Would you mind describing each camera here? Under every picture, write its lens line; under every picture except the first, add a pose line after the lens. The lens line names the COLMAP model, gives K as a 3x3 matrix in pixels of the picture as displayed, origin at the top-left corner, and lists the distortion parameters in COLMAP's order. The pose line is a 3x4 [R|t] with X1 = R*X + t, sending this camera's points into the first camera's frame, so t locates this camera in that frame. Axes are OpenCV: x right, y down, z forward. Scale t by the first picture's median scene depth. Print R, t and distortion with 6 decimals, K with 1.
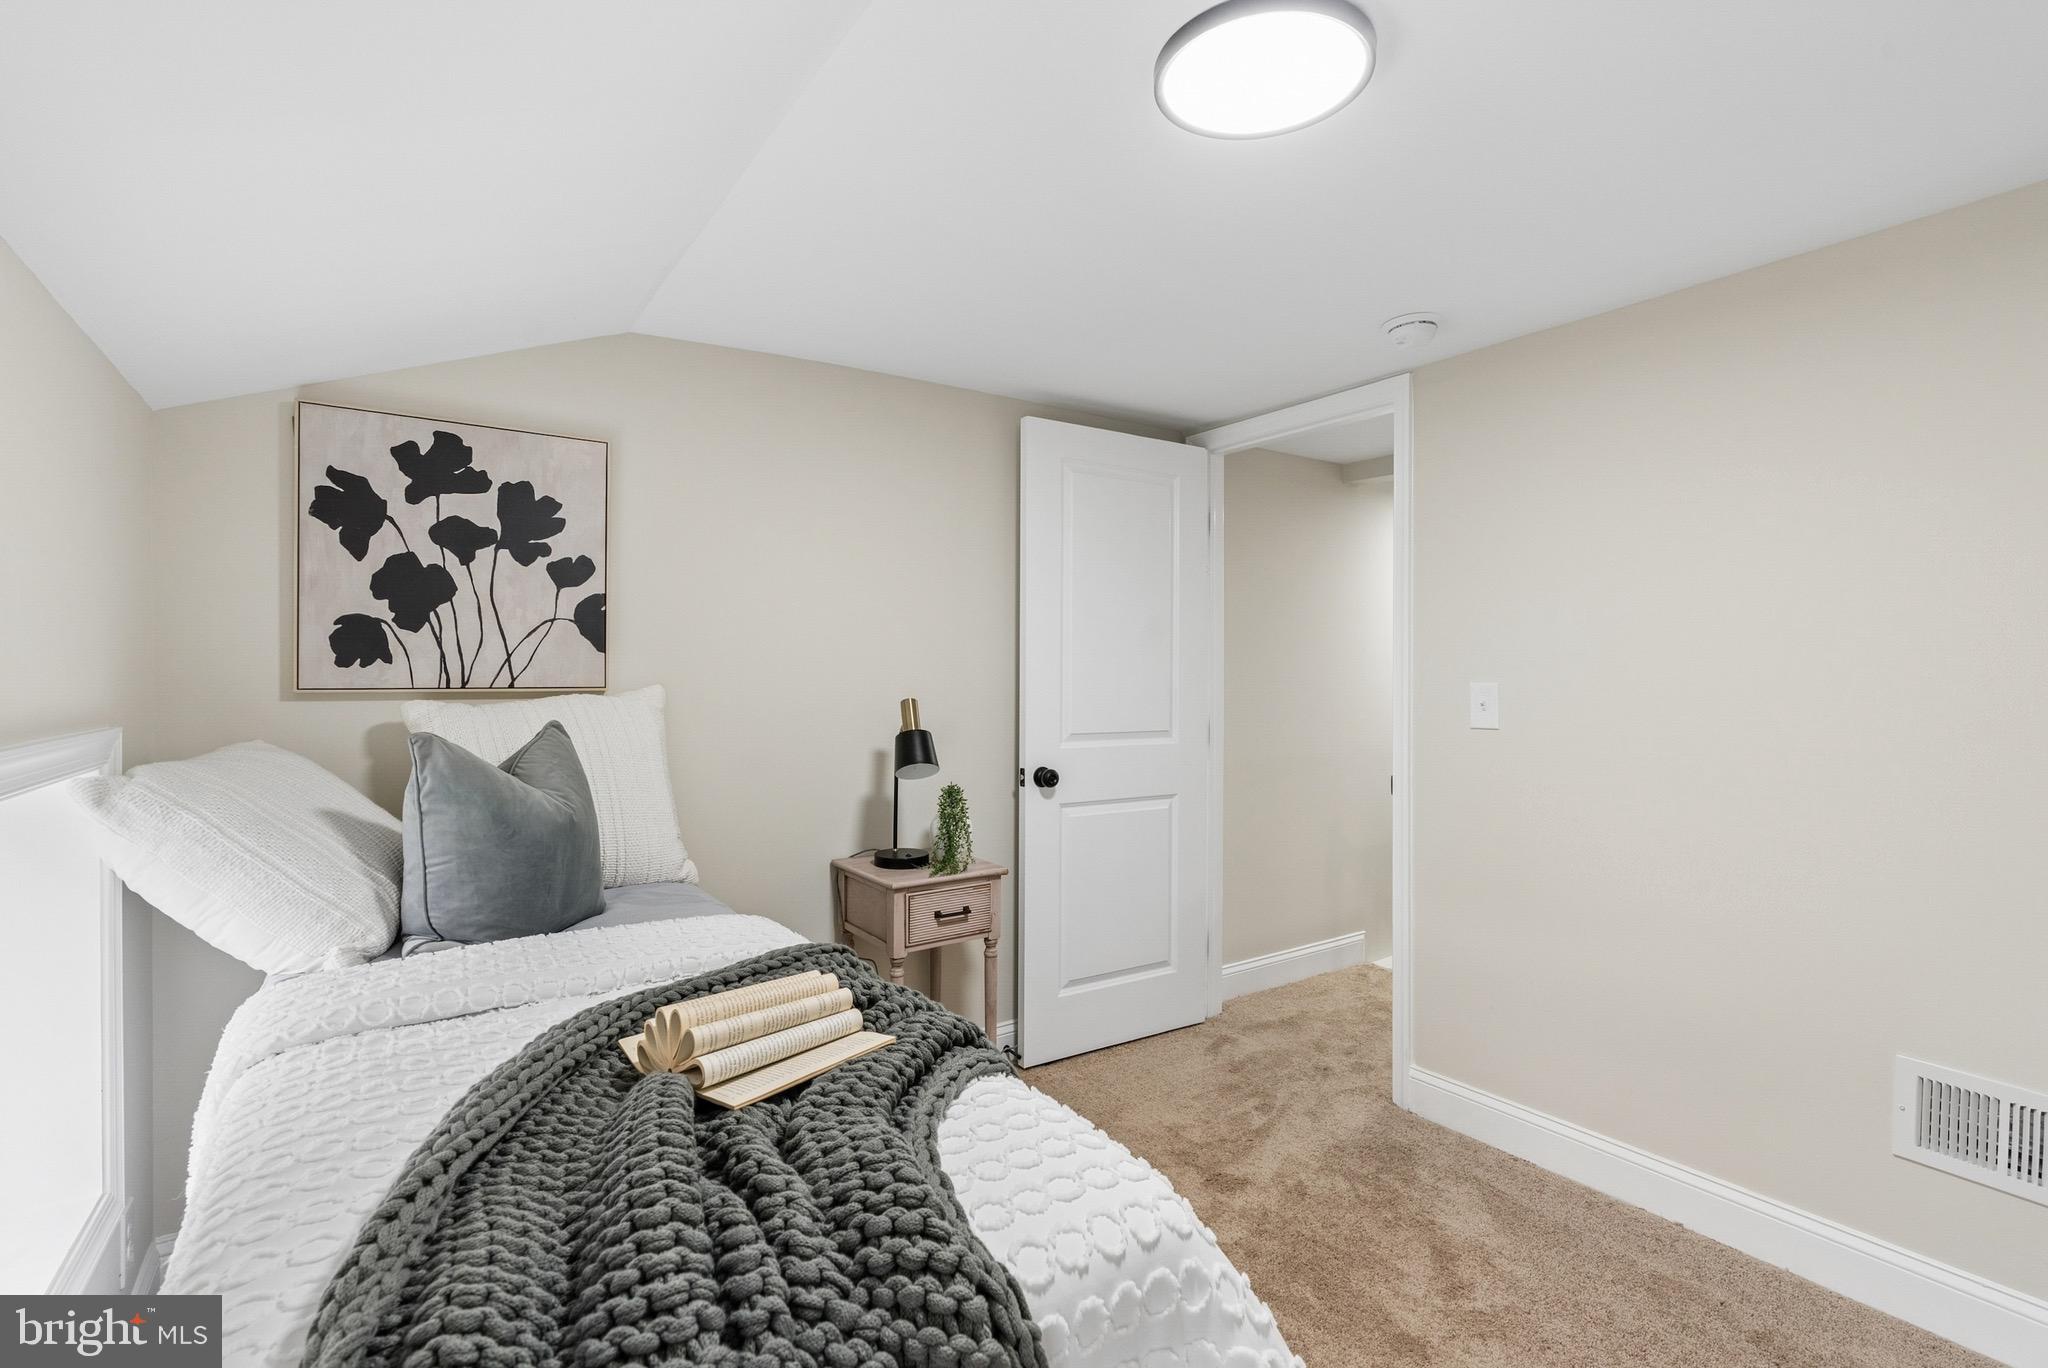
lens RADIAL K [[939.3, 0, 1024.2], [0, 939.3, 678.5], [0, 0, 1]] dist [-0.010405, 0.004468]
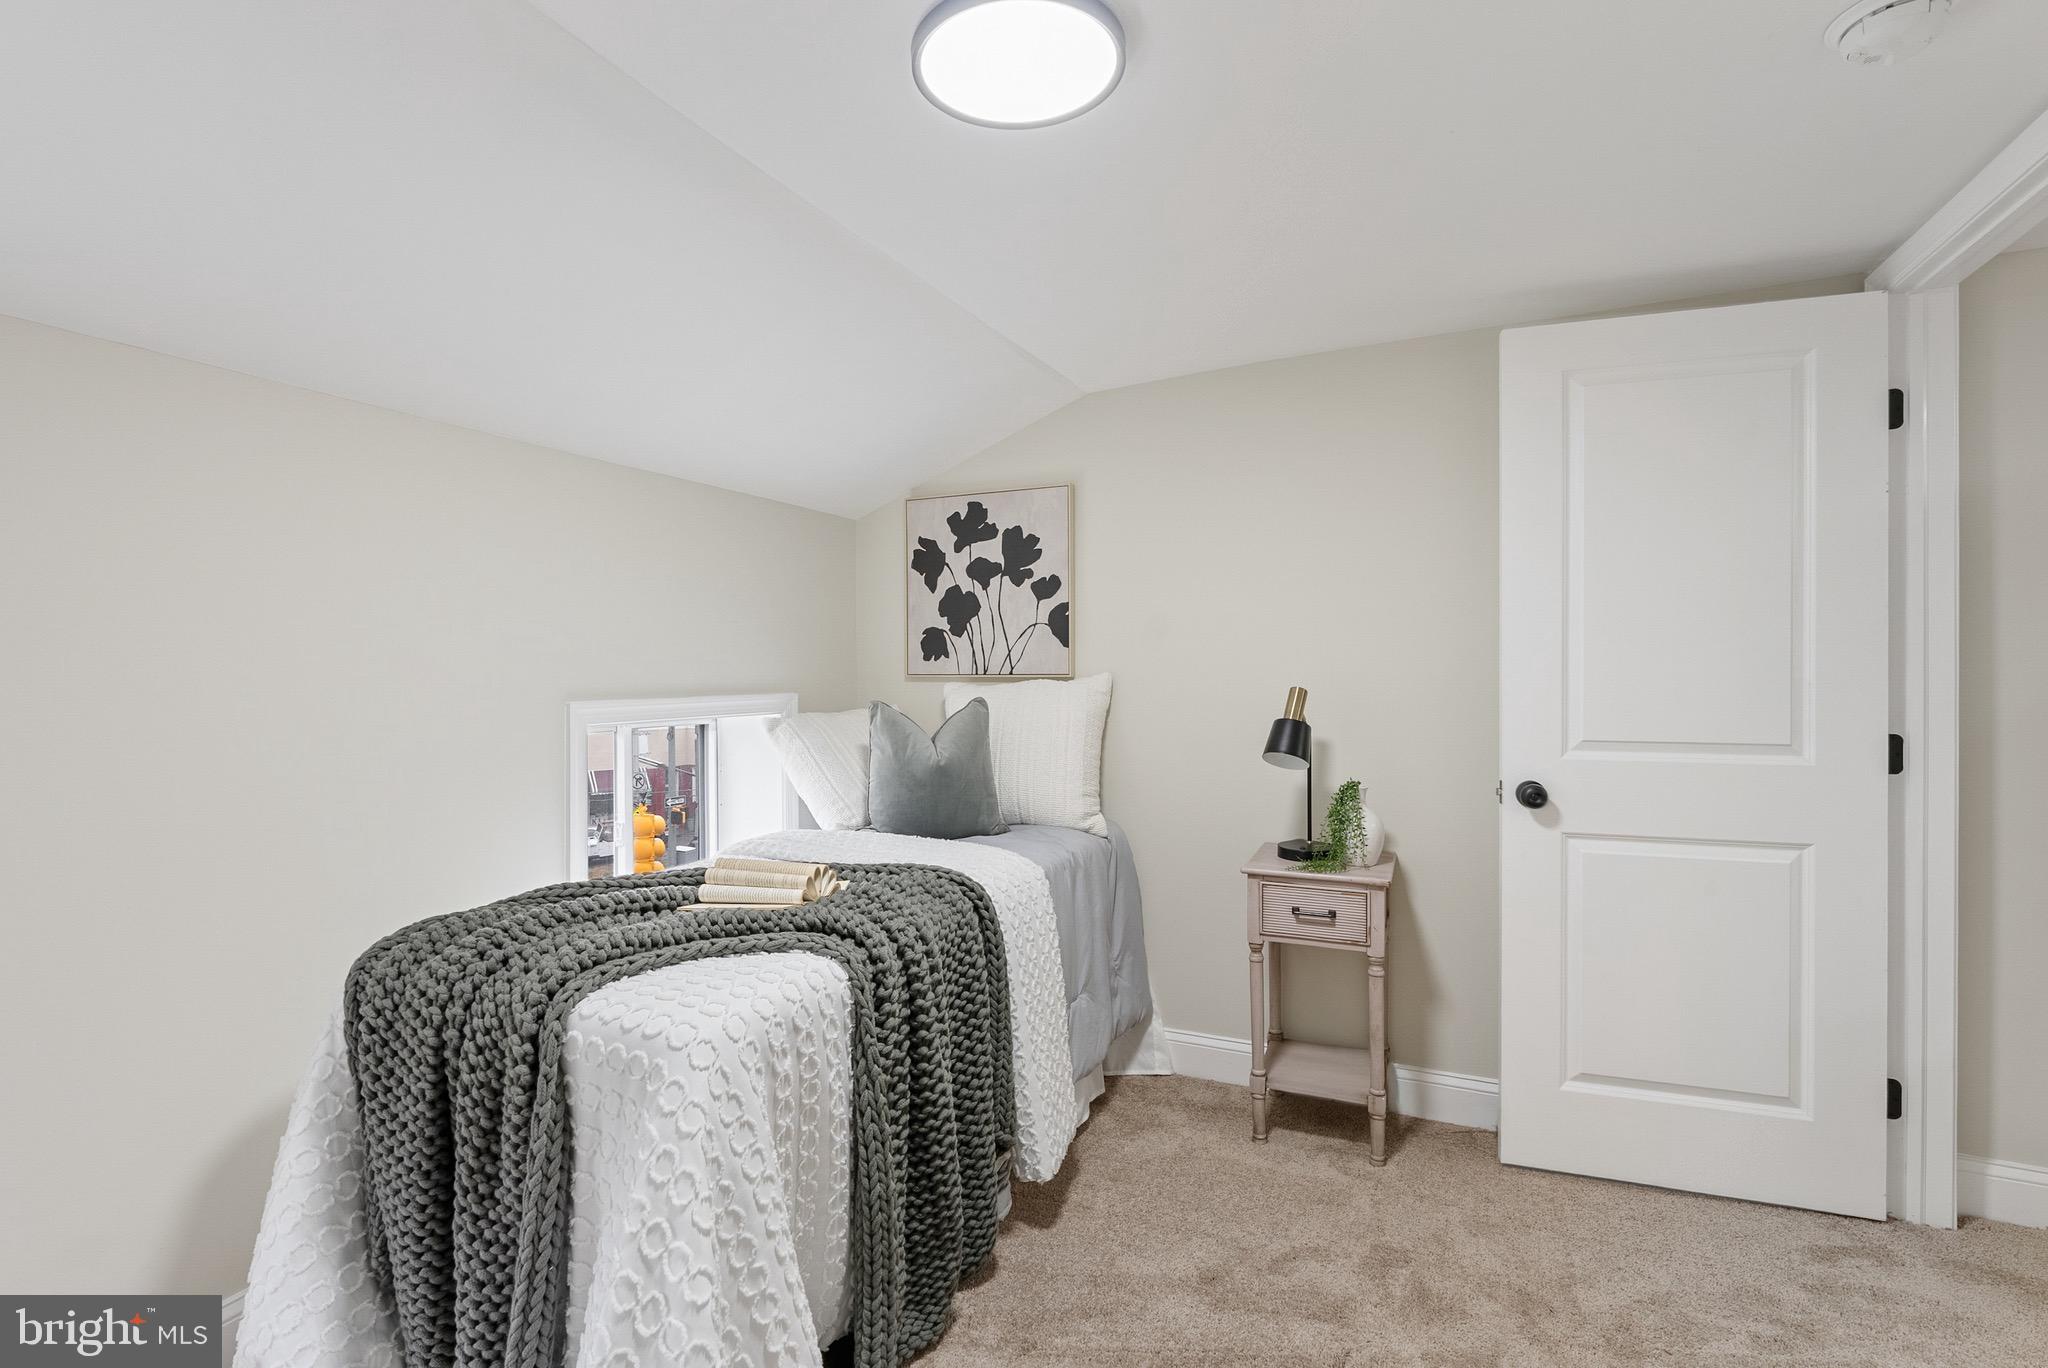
lens RADIAL K [[939.3, 0, 1008.5], [0, 939.3, 677.8], [0, 0, 1]] dist [-0.010405, 0.004468]
pose [[0.492730, 0.005523, -0.870165, 0.692204], [0.000347, 0.999979, 0.006544, 0.006161], [0.870182, -0.003526, 0.492718, 0.308018]]
